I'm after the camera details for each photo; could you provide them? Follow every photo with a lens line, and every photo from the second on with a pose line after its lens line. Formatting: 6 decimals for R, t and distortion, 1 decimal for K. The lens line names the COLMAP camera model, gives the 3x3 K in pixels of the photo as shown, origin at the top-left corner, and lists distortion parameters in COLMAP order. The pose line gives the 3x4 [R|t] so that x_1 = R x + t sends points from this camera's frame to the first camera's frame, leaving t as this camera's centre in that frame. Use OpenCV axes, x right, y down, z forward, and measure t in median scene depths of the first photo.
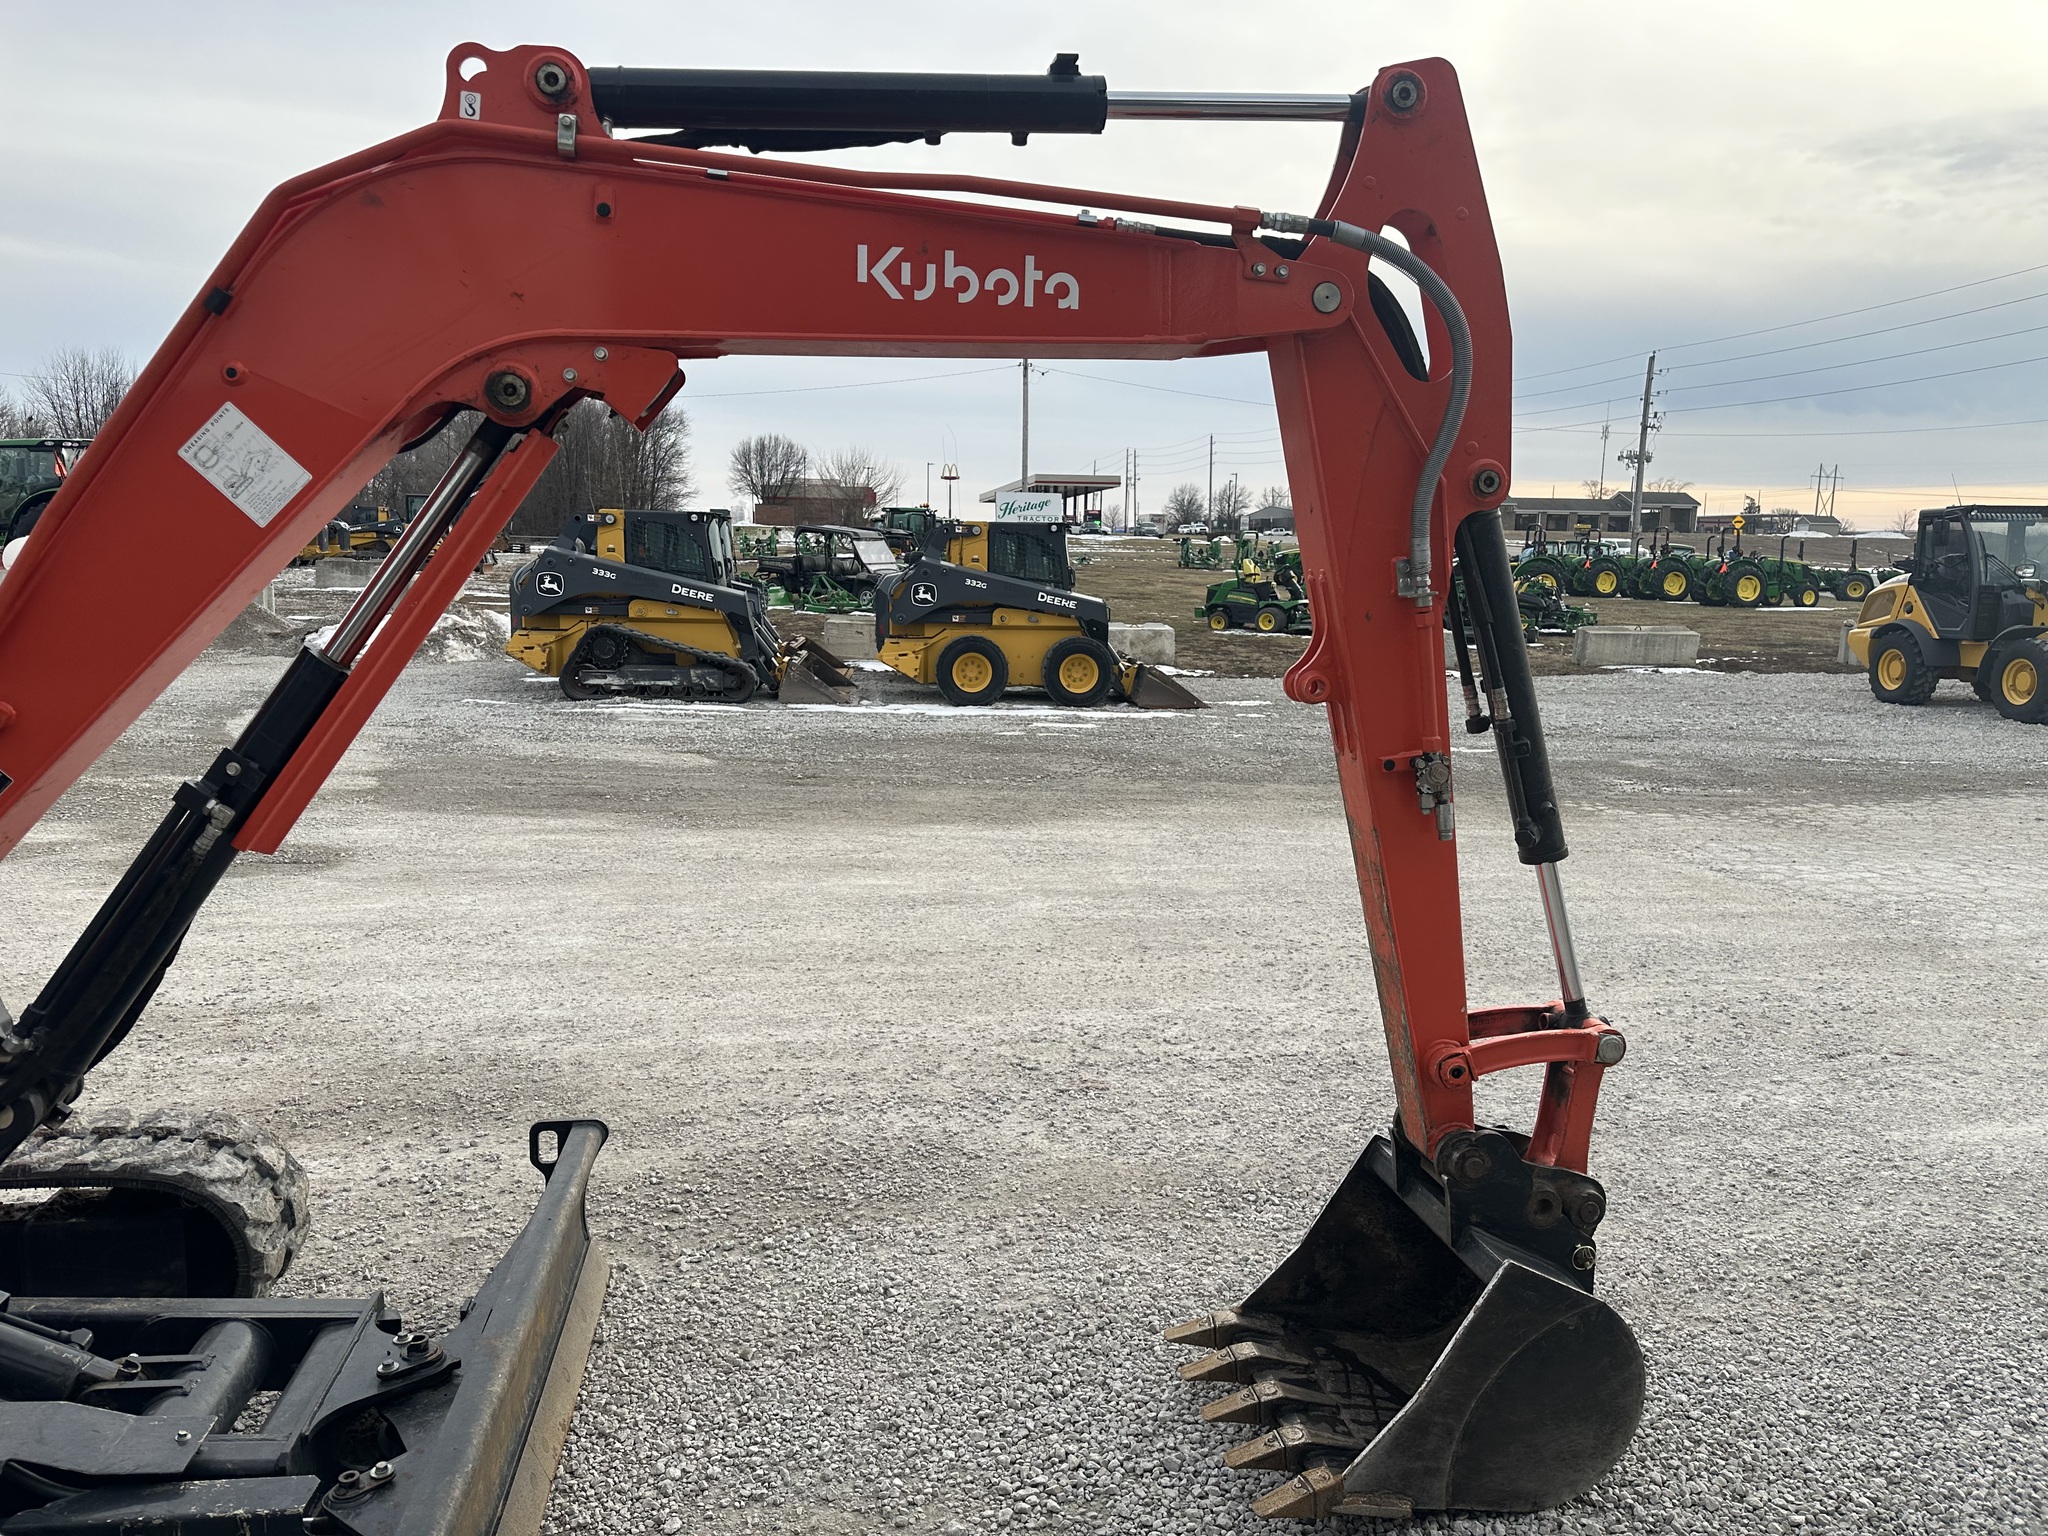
lens RADIAL K [[1433.1, 0, 1036.3], [0, 1433.1, 753.2], [0, 0, 1]] dist [0.079270, -0.095294]
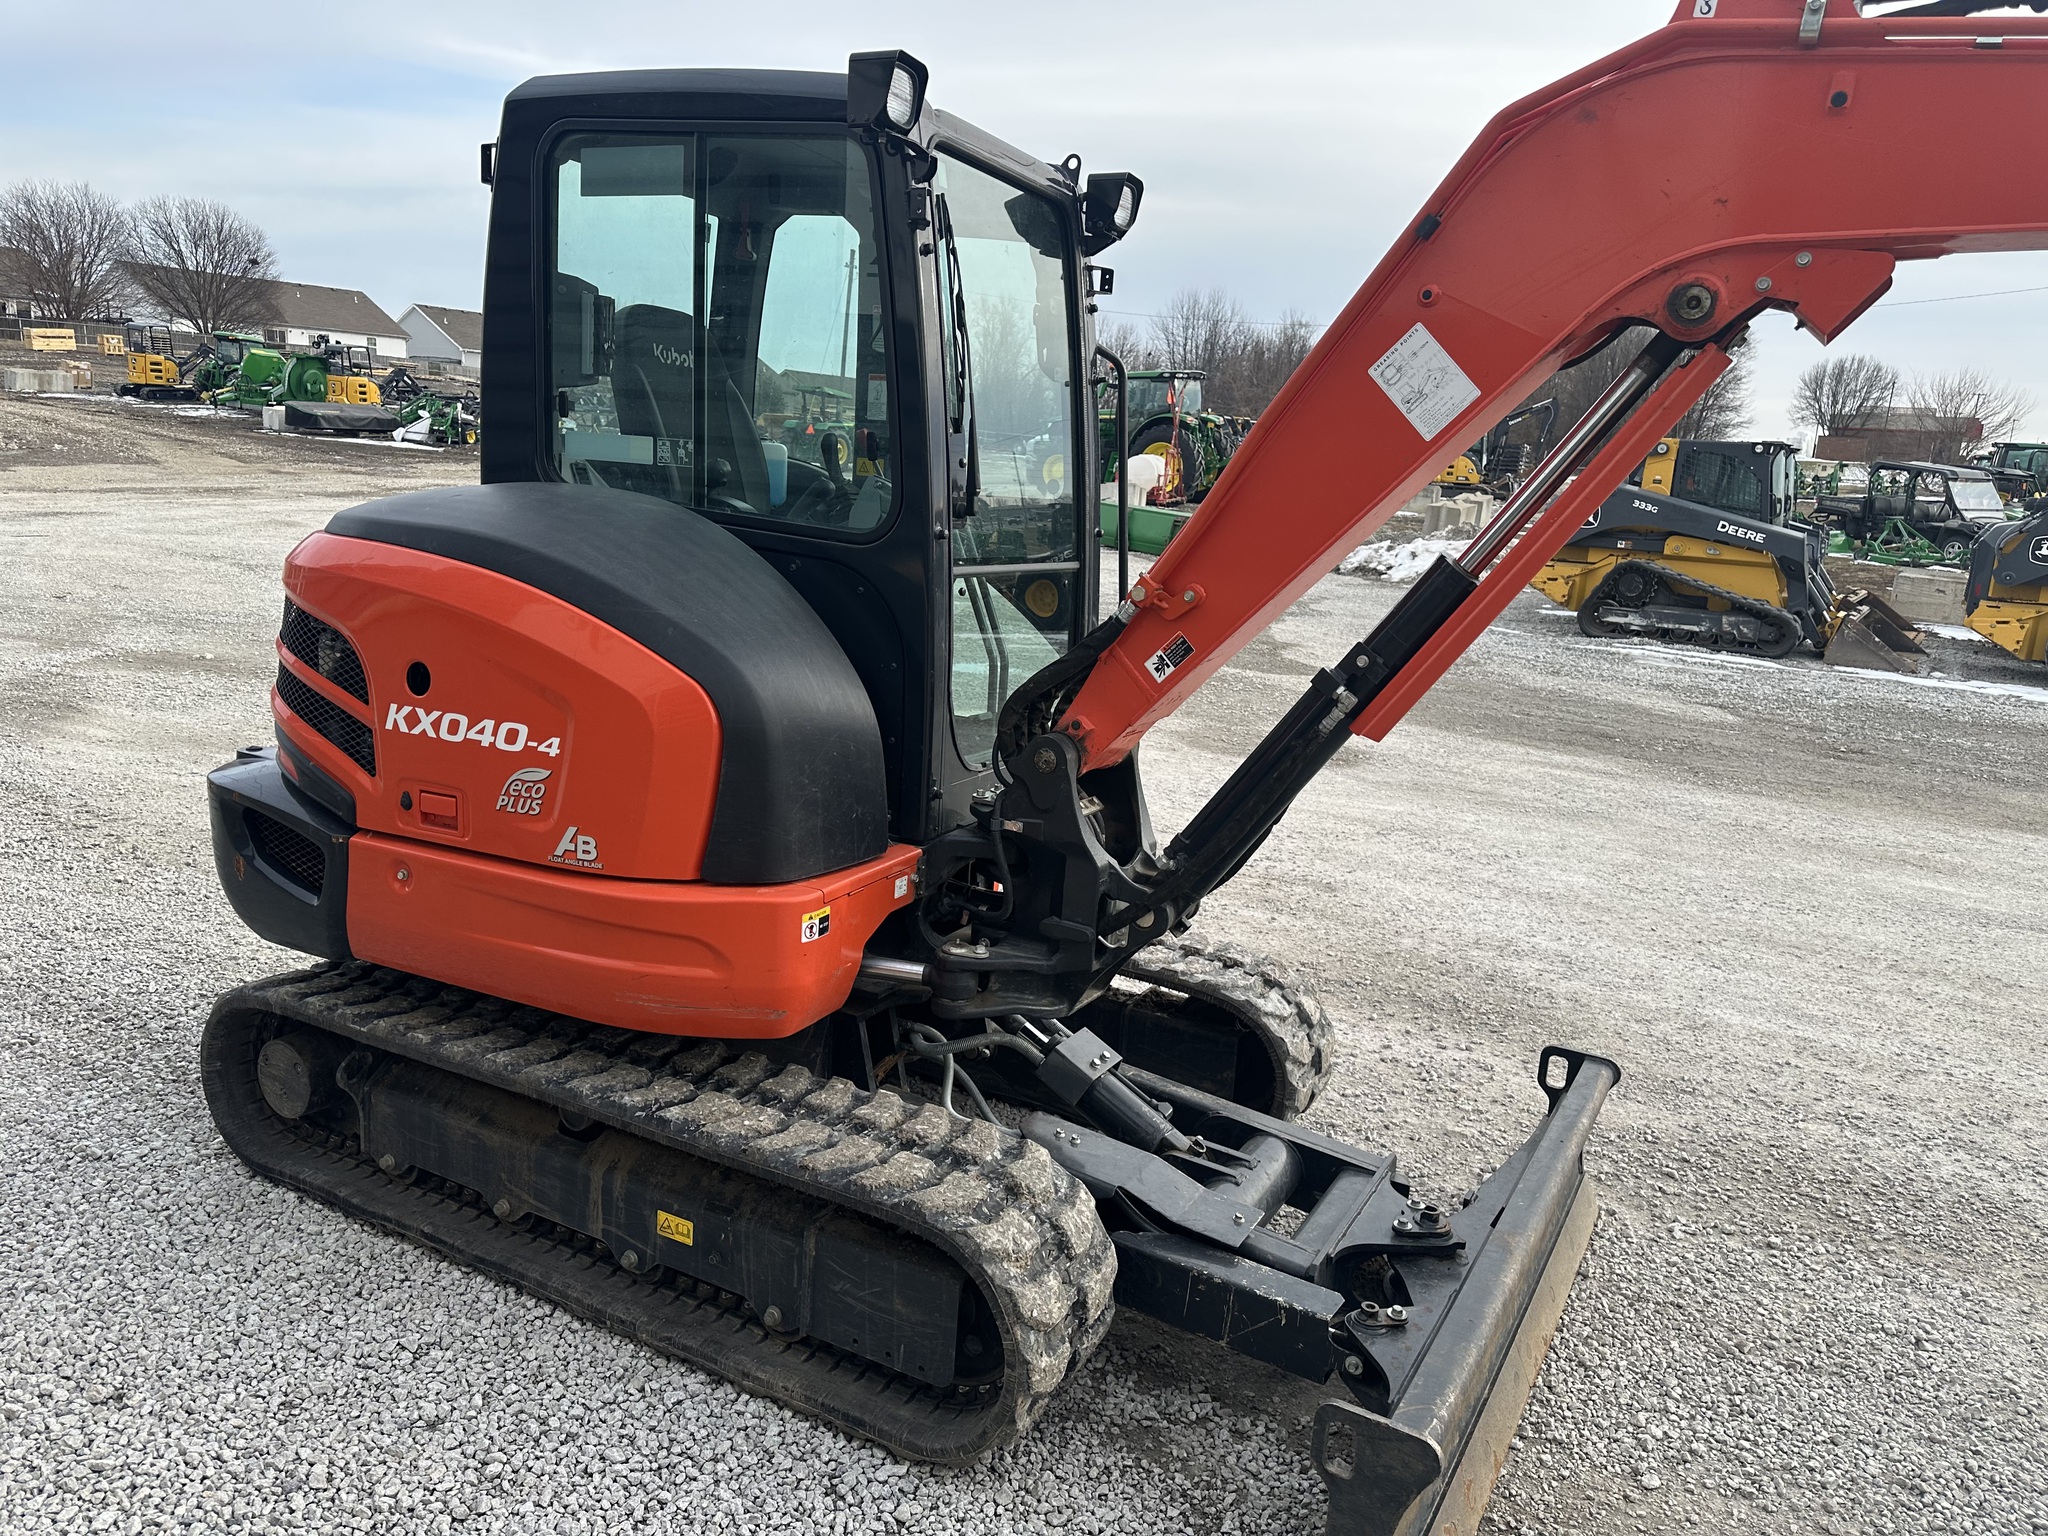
lens RADIAL K [[1450.7, 0, 1025.6], [0, 1450.7, 775.8], [0, 0, 1]] dist [0.043841, -0.054472]
pose [[0.780542, 0.165877, -0.602693, -0.045674], [-0.128876, 0.986139, 0.104505, 0.009693], [0.611674, -0.003898, 0.791100, -0.026086]]
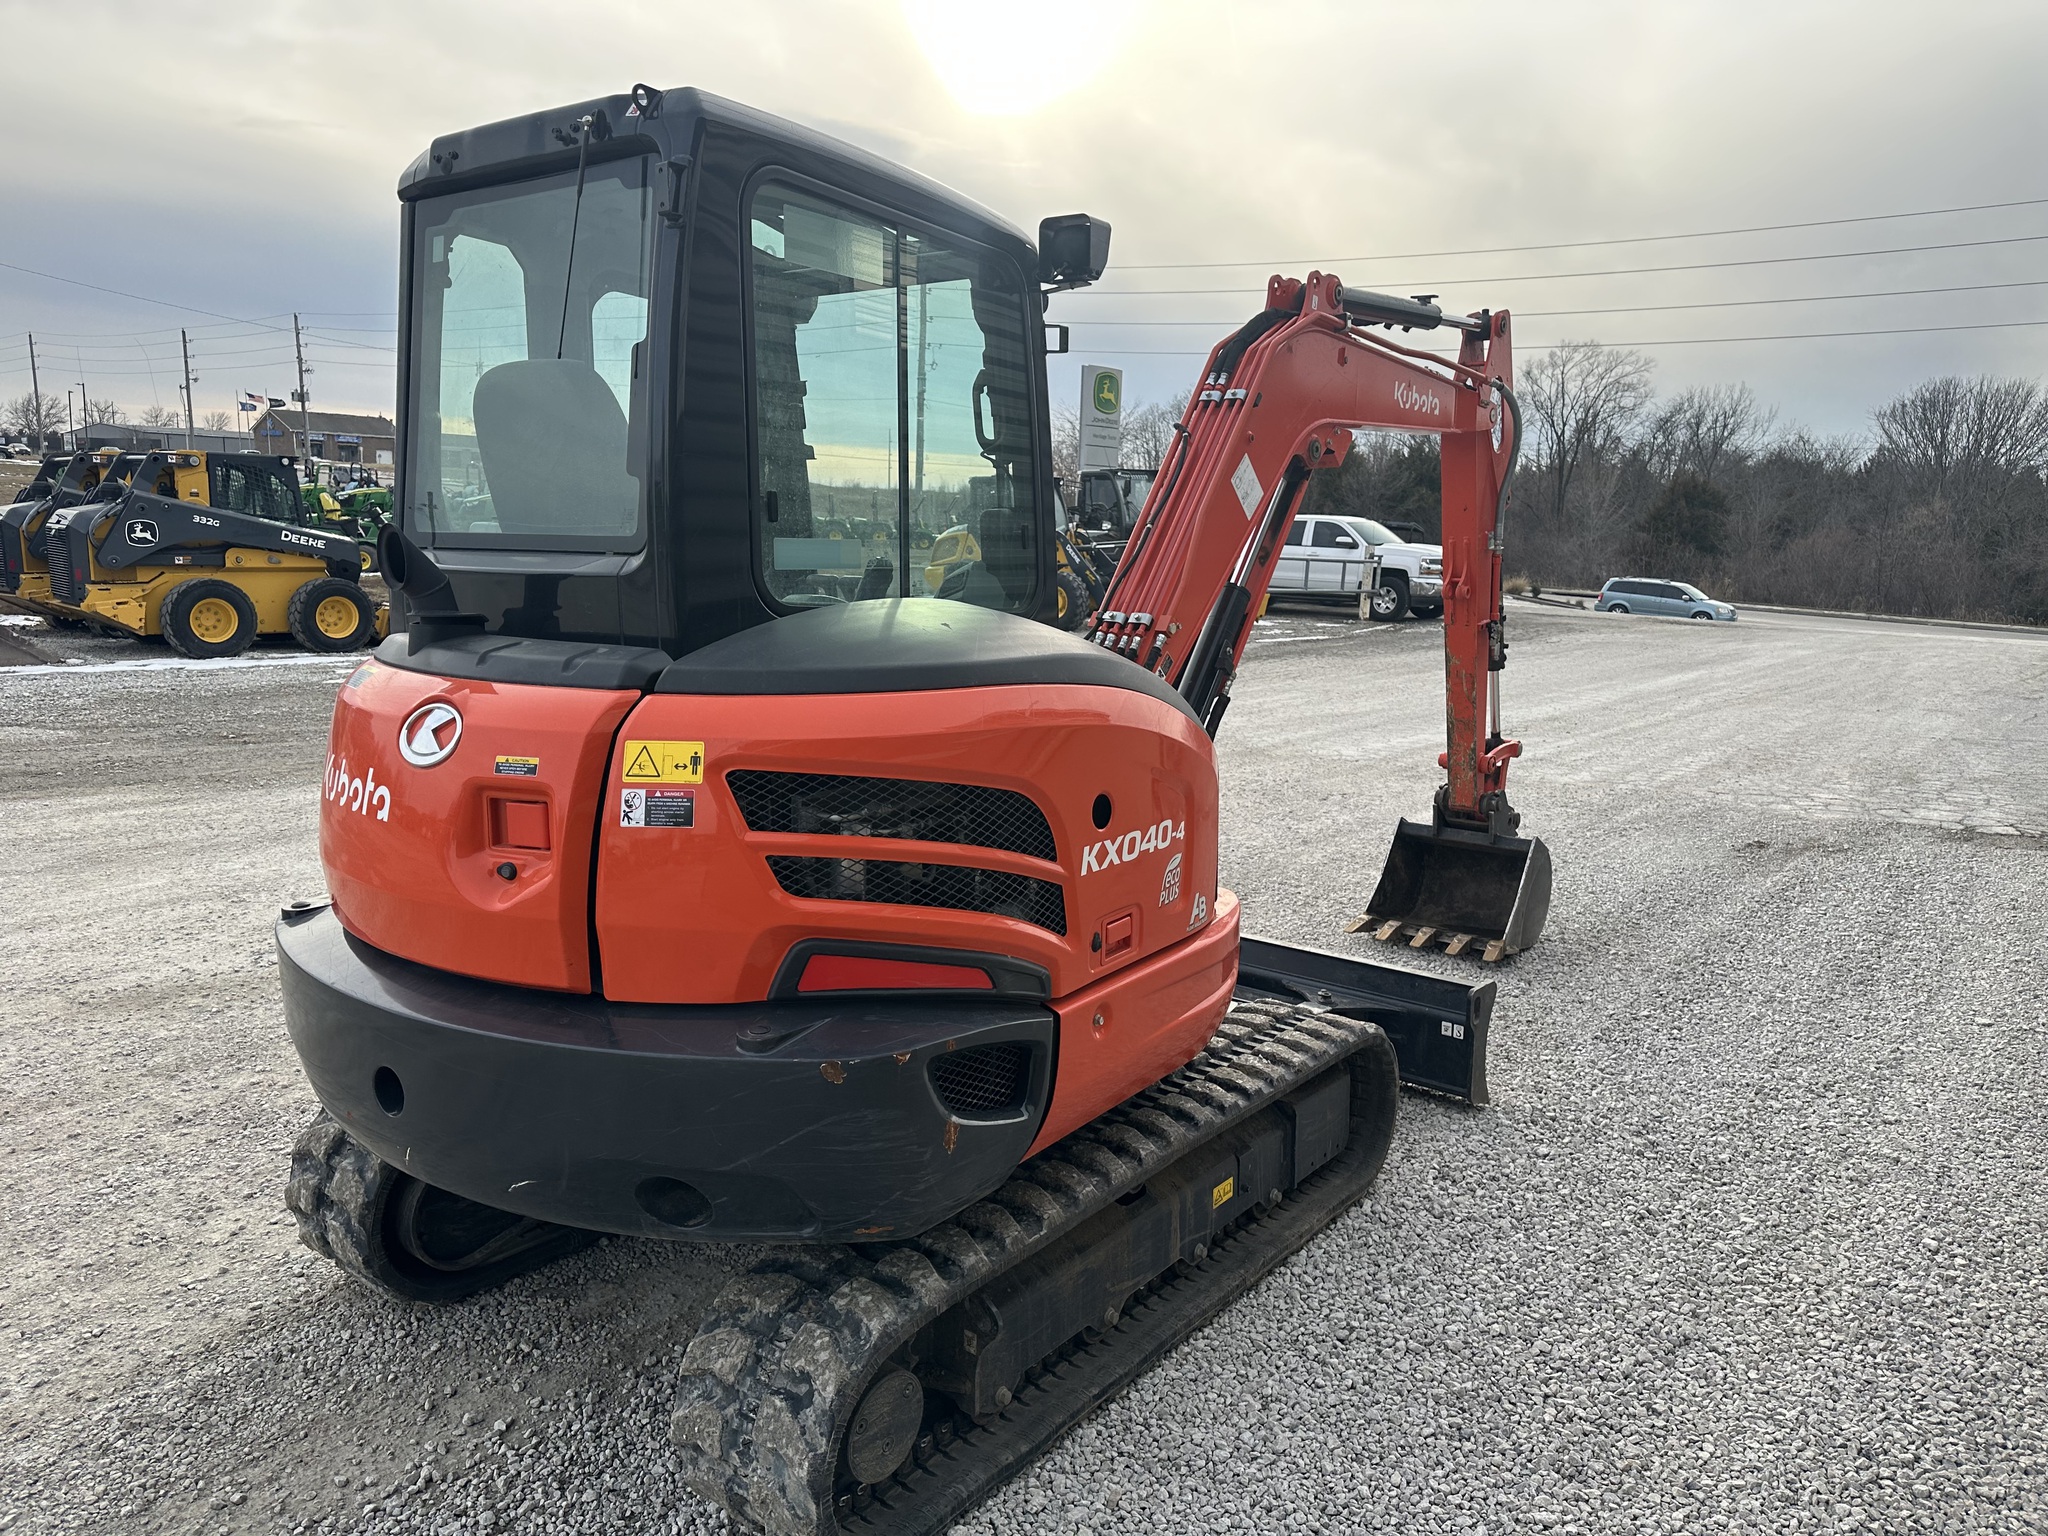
lens RADIAL K [[1450.7, 0, 1044.4], [0, 1450.7, 756.6], [0, 0, 1]] dist [0.043841, -0.054472]
pose [[0.732477, -0.104270, 0.672759, -1.358393], [0.073351, 0.994536, 0.074280, -0.005044], [-0.676828, -0.005061, 0.736124, -0.141507]]
